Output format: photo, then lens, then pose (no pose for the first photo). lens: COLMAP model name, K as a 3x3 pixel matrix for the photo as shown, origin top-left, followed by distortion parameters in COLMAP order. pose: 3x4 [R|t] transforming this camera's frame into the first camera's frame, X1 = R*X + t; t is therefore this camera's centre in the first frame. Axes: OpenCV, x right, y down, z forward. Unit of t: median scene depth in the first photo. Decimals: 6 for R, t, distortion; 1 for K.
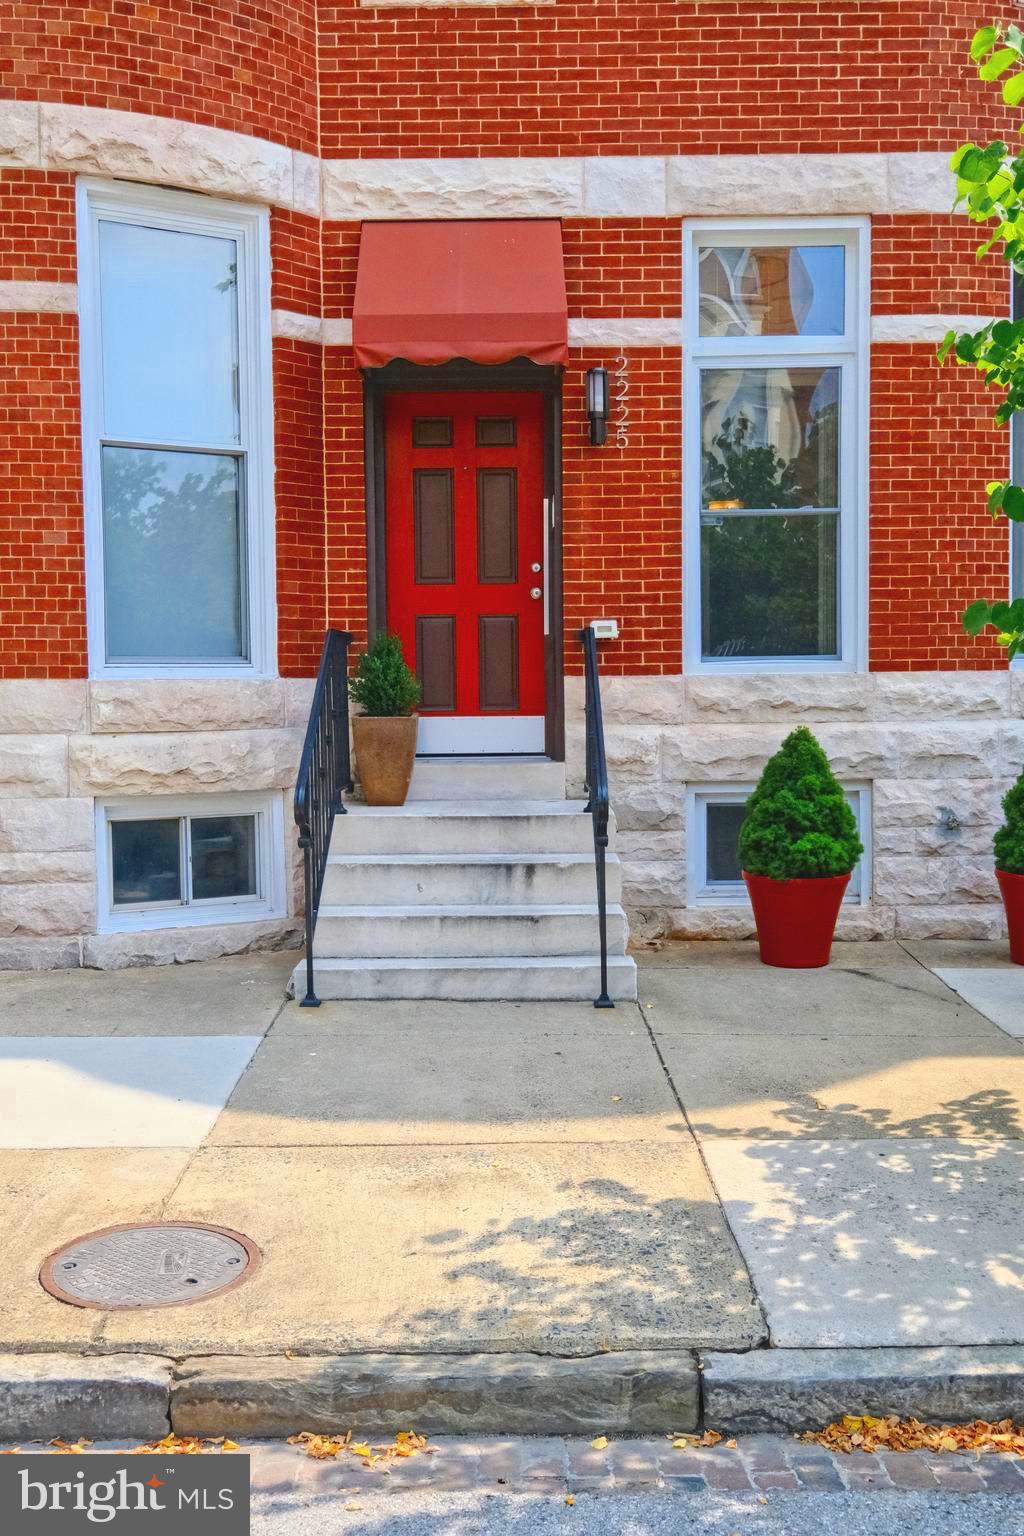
lens RADIAL K [[1566.5, 0, 512.0], [0, 1566.5, 768.0], [0, 0, 1]] dist [0.012506, 0.007114]
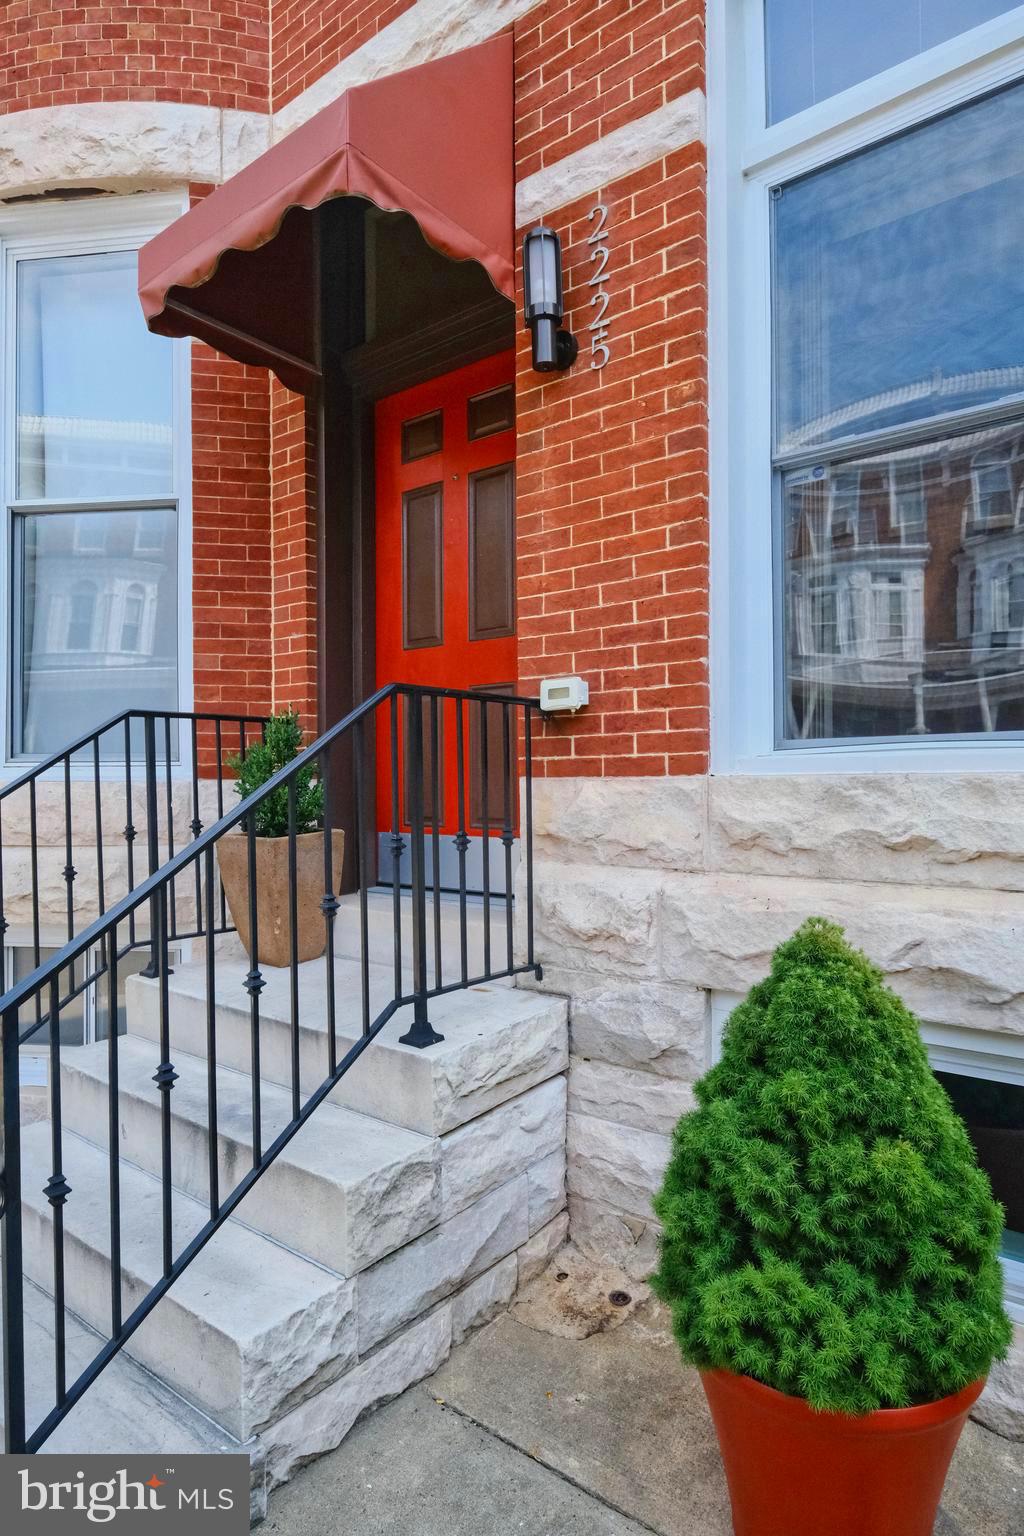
lens RADIAL K [[870.3, 0, 509.4], [0, 870.3, 780.3], [0, 0, 1]] dist [-0.008537, -0.000390]
pose [[0.780691, 0.004125, -0.624903, 0.236764], [-0.035200, 0.998681, -0.037382, -0.045253], [0.623925, 0.051180, 0.779807, 0.743157]]
